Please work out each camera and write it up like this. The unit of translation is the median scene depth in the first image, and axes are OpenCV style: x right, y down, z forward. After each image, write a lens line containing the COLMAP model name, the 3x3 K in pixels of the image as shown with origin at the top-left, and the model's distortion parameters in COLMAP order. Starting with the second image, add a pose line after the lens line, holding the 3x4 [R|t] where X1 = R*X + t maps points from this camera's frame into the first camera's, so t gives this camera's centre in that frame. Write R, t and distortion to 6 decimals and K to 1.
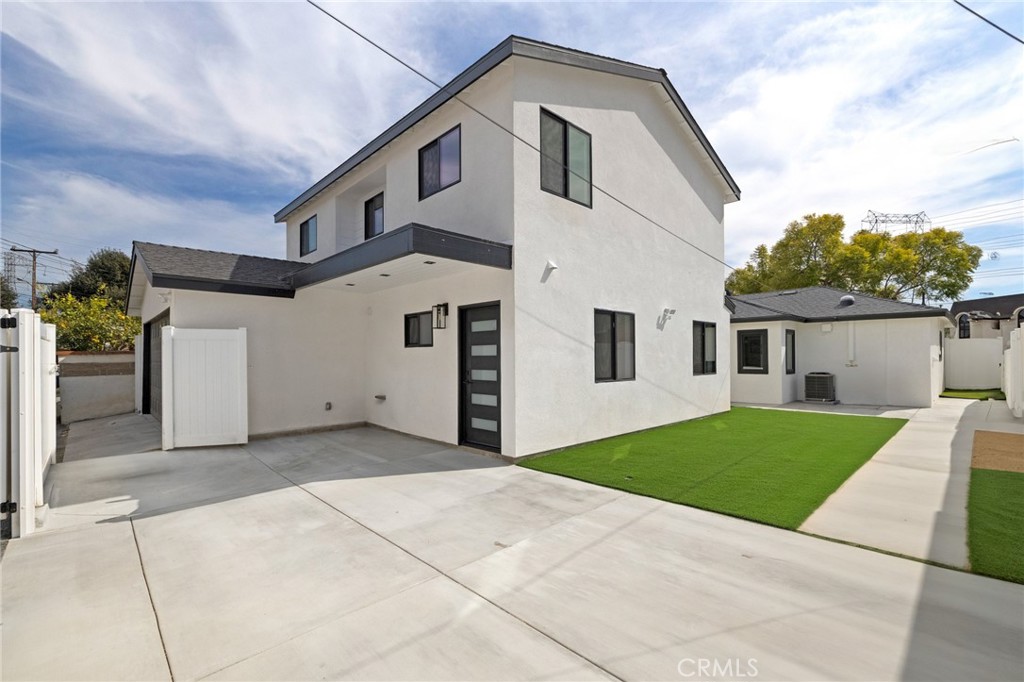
lens RADIAL K [[447.8, 0, 564.2], [0, 447.8, 345.7], [0, 0, 1]] dist [-0.001454, 0.000061]
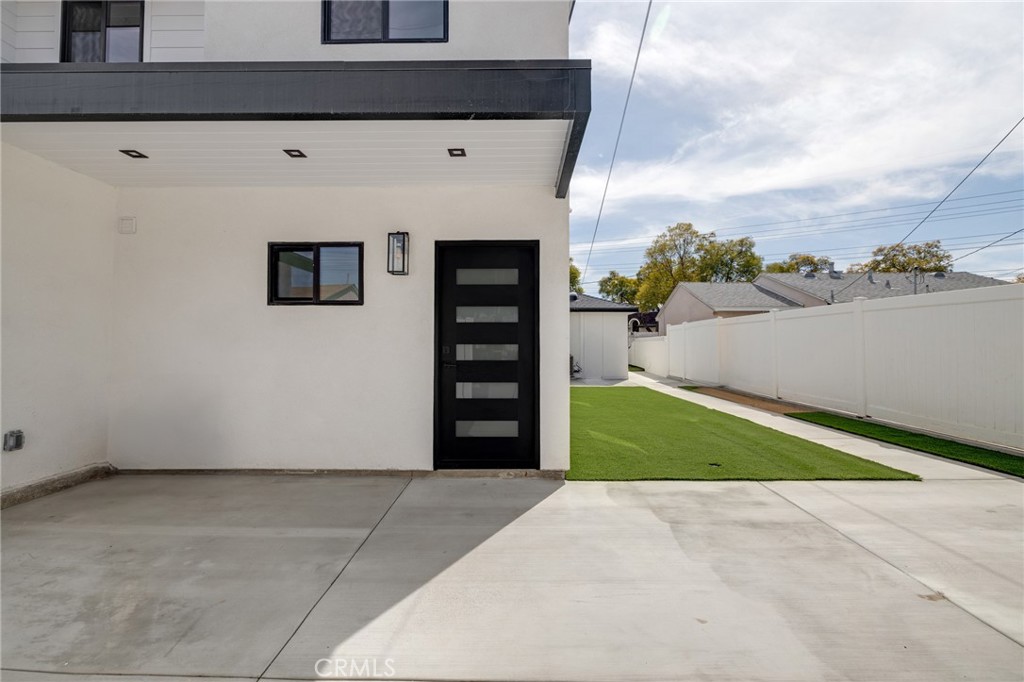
lens RADIAL K [[414.8, 0, 513.6], [0, 414.8, 327.8], [0, 0, 1]] dist [-0.001484, -0.000171]
pose [[0.739965, 0.031208, 0.671921, -0.608594], [-0.018358, 0.999488, -0.026205, 0.049647], [-0.672395, 0.007056, 0.740159, 0.582104]]
